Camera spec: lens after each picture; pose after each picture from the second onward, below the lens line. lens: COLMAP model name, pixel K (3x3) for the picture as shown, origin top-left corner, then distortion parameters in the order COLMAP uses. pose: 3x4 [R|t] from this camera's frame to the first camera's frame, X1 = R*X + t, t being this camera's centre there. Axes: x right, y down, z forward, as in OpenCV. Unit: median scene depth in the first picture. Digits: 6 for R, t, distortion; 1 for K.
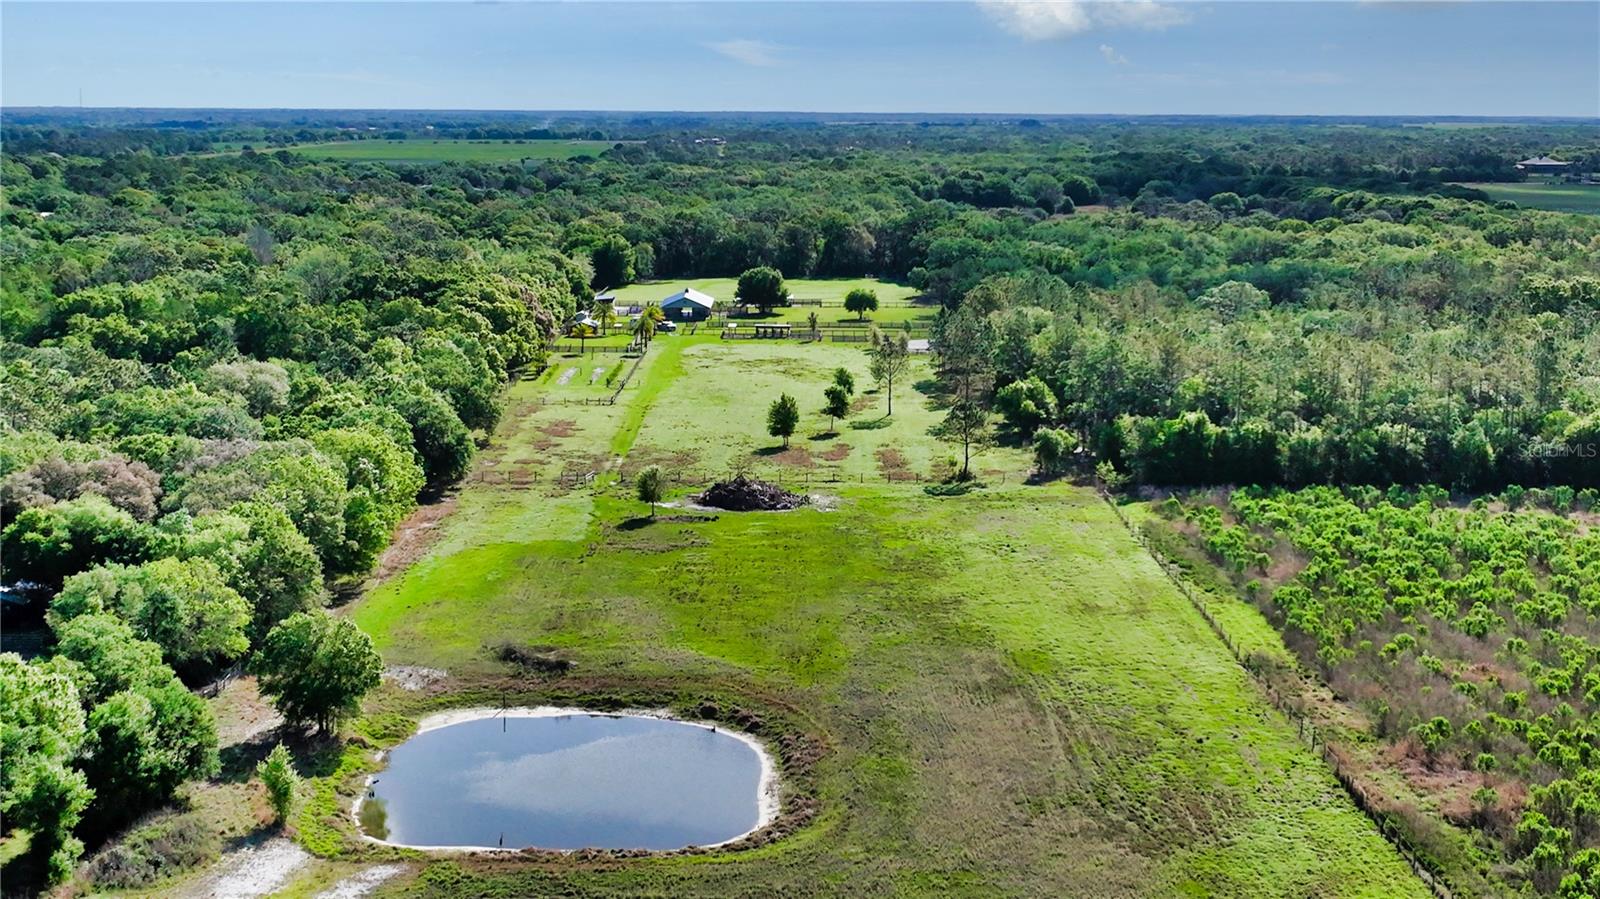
lens RADIAL K [[2333.2, 0, 802.6], [0, 2333.2, 450.3], [0, 0, 1]] dist [0.027257, 0.000000]
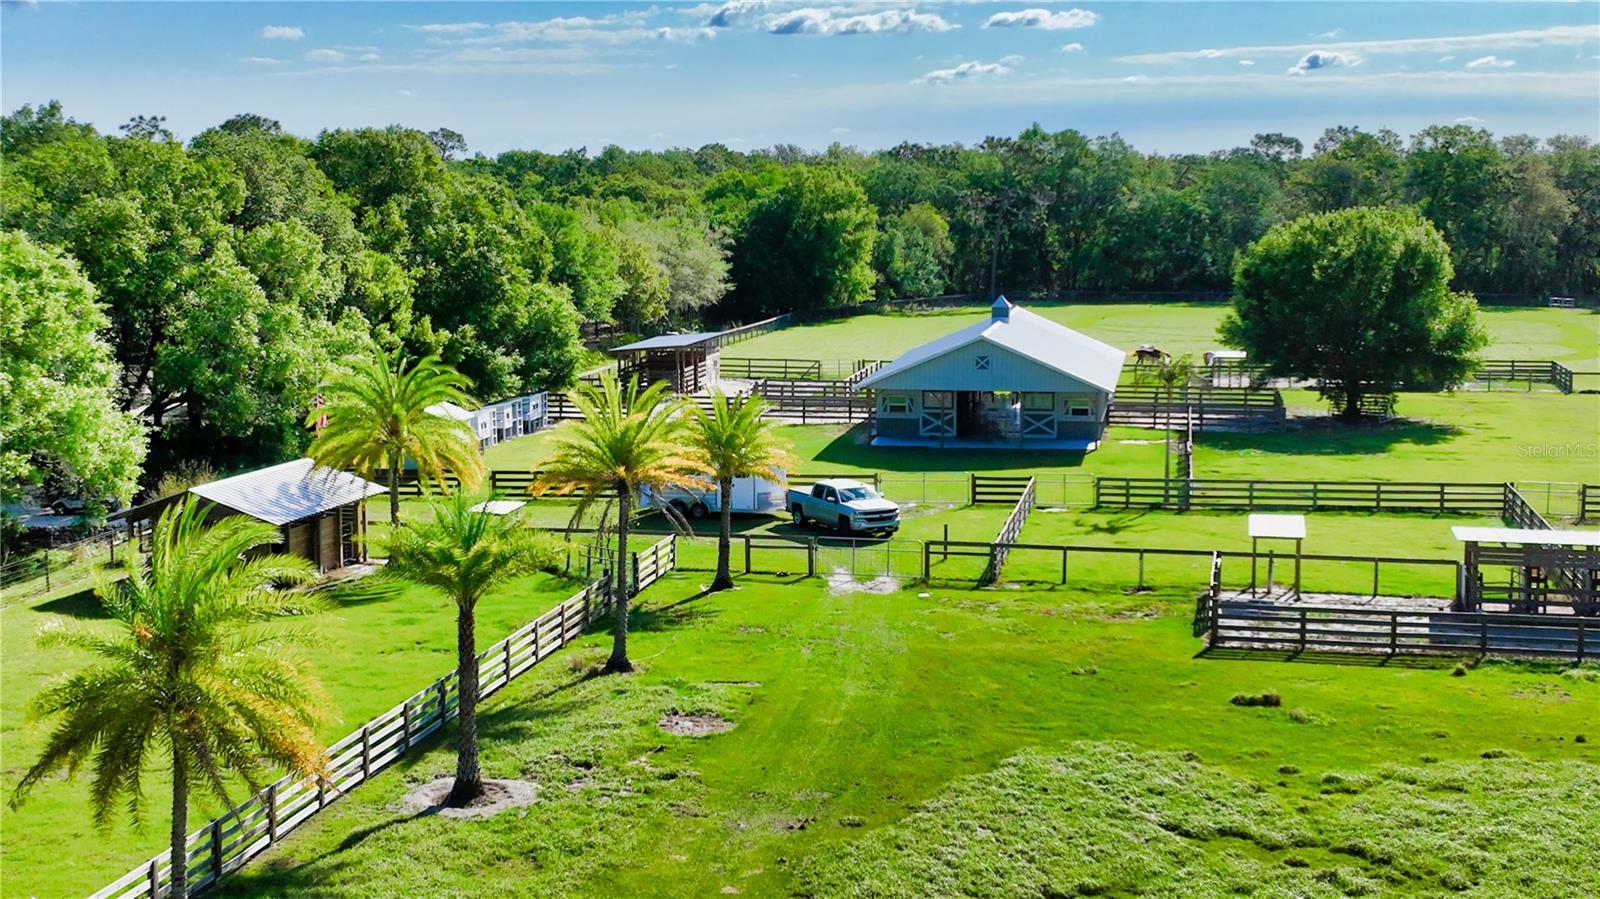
lens RADIAL K [[2333.2, 0, 800.5], [0, 2333.2, 451.4], [0, 0, 1]] dist [0.027257, 0.000000]
pose [[0.986370, 0.015544, -0.163808, -0.063356], [-0.020585, 0.999364, -0.029124, -0.095587], [0.163252, 0.032100, 0.986062, 1.533972]]
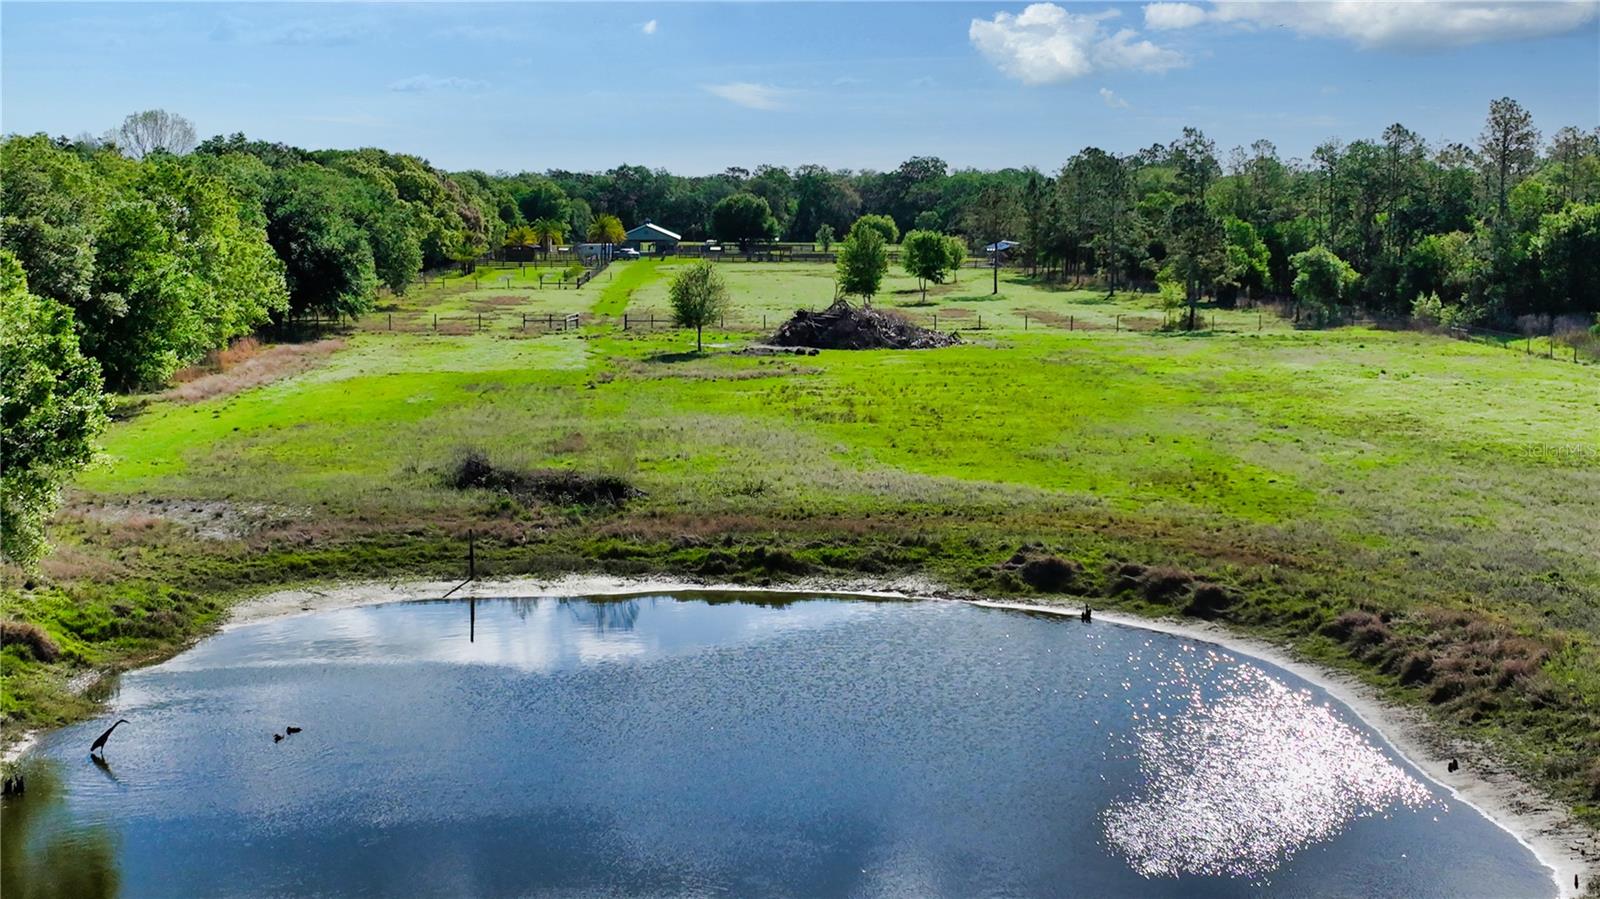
lens RADIAL K [[2333.2, 0, 797.1], [0, 2333.2, 448.0], [0, 0, 1]] dist [0.027257, 0.000000]
pose [[0.999106, -0.007885, 0.041545, -0.063895], [0.009489, 0.999211, -0.038557, 0.072454], [-0.041209, 0.038917, 0.998392, 0.440664]]
